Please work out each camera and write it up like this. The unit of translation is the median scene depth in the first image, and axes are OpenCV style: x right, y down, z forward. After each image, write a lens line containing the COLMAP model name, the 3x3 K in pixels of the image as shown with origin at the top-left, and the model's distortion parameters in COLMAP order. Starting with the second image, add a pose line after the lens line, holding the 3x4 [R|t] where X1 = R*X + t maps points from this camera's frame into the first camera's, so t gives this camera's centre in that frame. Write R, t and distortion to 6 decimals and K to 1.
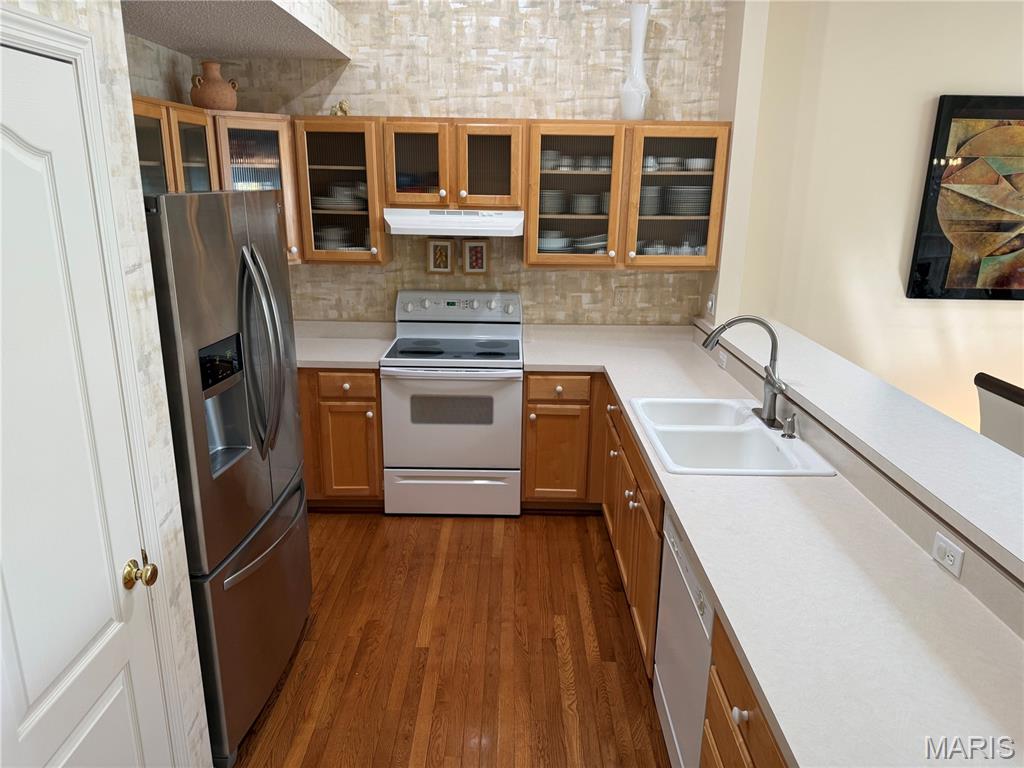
lens RADIAL K [[717.1, 0, 509.0], [0, 717.1, 404.4], [0, 0, 1]] dist [0.044252, -0.053907]
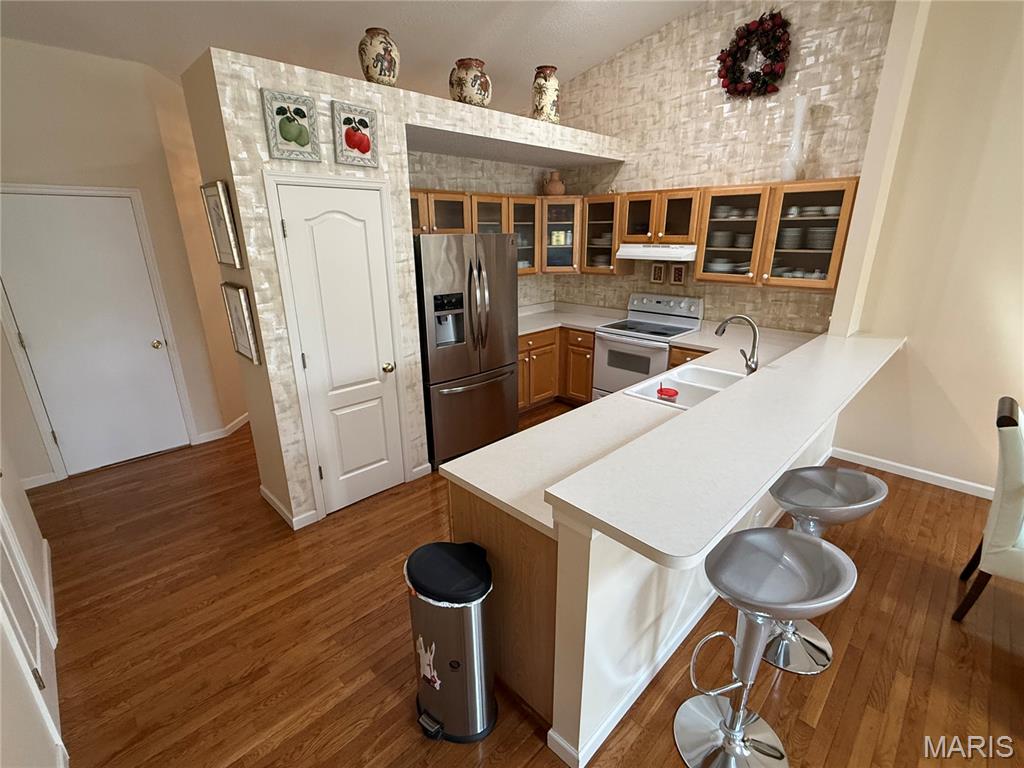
lens RADIAL K [[471.7, 0, 511.3], [0, 471.7, 388.6], [0, 0, 1]] dist [0.010250, 0.000881]
pose [[0.708466, 0.208228, -0.674327, 0.490705], [-0.194553, 0.976084, 0.097005, 0.015481], [0.678398, 0.062468, 0.732034, -0.015744]]
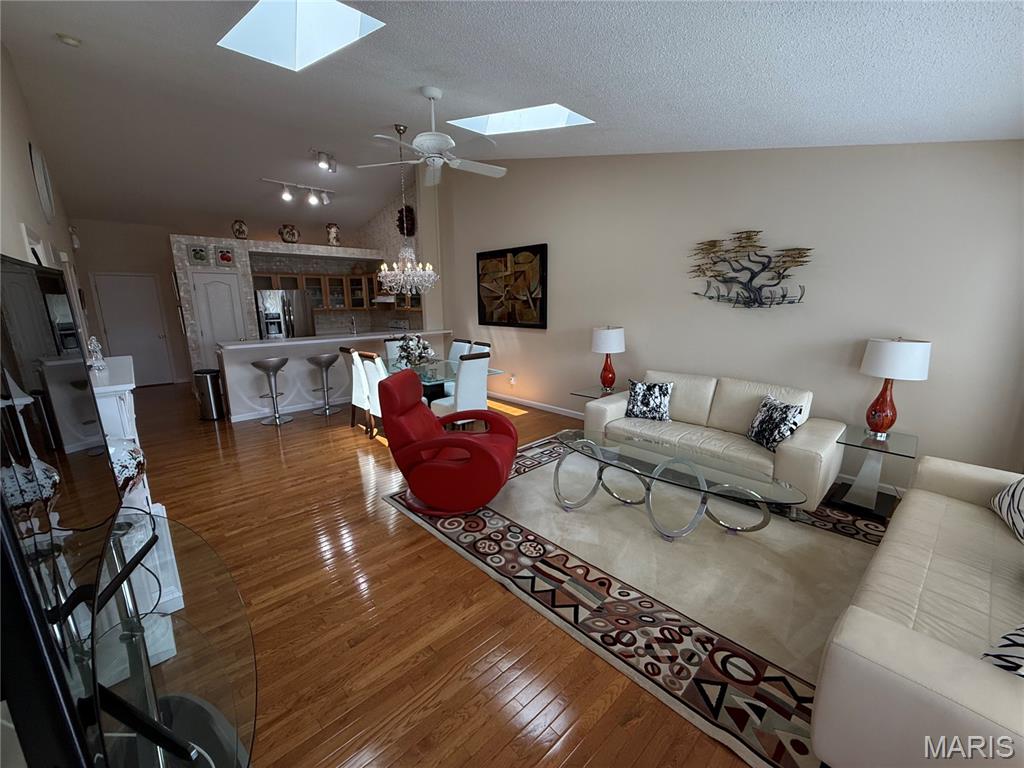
lens RADIAL K [[405.8, 0, 505.0], [0, 405.8, 389.1], [0, 0, 1]] dist [-0.000561, 0.000578]
pose [[0.688234, 0.136633, -0.712507, 1.922404], [-0.196923, 0.980417, -0.002205, 0.088561], [0.698252, 0.141826, 0.701662, 0.016377]]
